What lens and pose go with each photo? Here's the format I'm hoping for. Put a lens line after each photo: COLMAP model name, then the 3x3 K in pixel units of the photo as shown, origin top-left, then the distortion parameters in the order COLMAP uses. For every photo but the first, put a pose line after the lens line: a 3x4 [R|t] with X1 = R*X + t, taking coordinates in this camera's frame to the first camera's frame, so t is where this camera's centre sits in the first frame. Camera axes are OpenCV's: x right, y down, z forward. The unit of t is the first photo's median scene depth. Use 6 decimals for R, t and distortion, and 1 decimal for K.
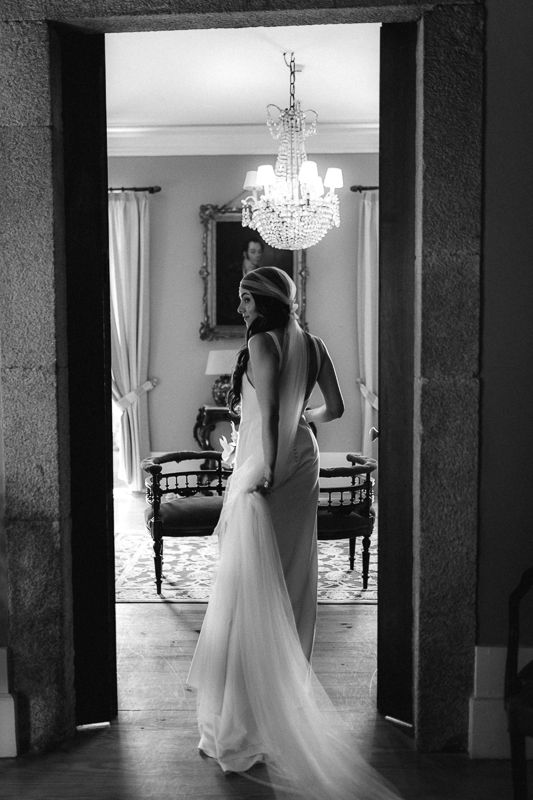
lens RADIAL K [[800.3, 0, 263.8], [0, 800.3, 401.3], [0, 0, 1]] dist [0.009173, 0.000000]
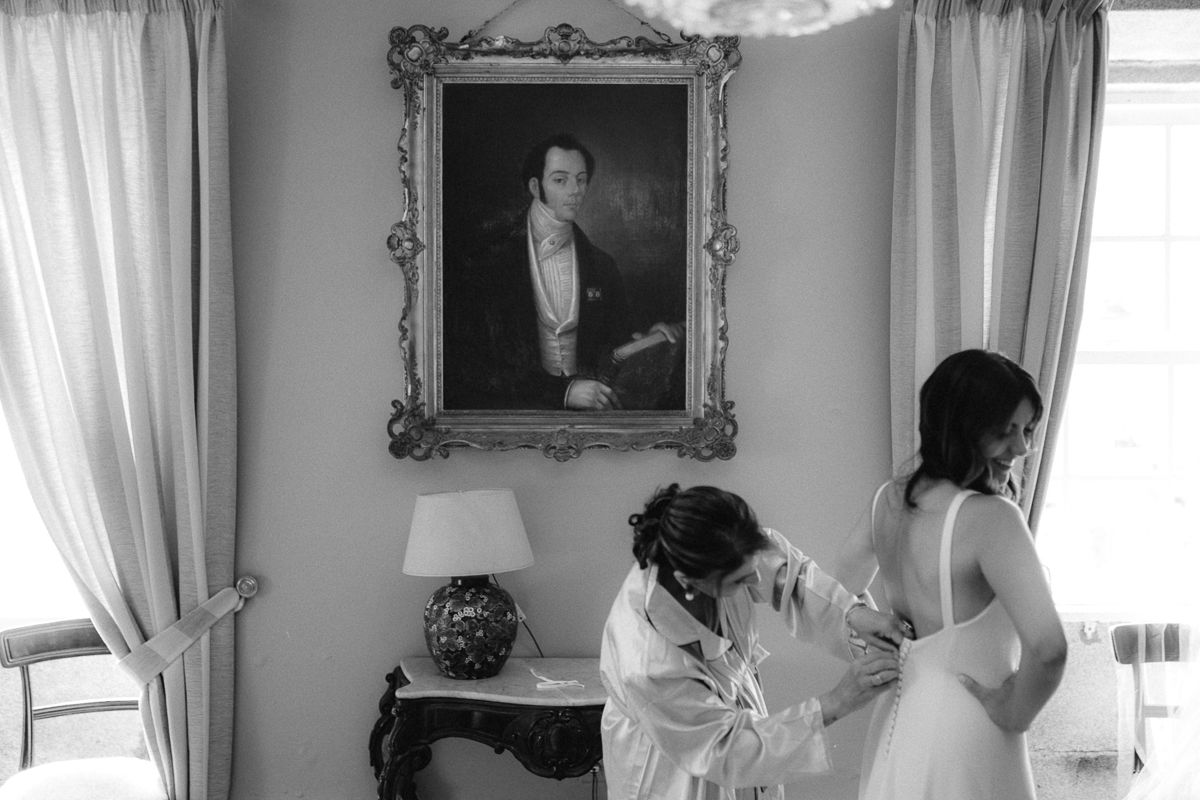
lens RADIAL K [[1200.5, 0, 602.1], [0, 1200.5, 398.1], [0, 0, 1]] dist [0.009173, 0.000000]
pose [[0.999982, -0.000637, 0.006020, 0.000517], [0.001075, 0.997323, -0.073115, -0.065393], [-0.005958, 0.073120, 0.997305, 0.533036]]
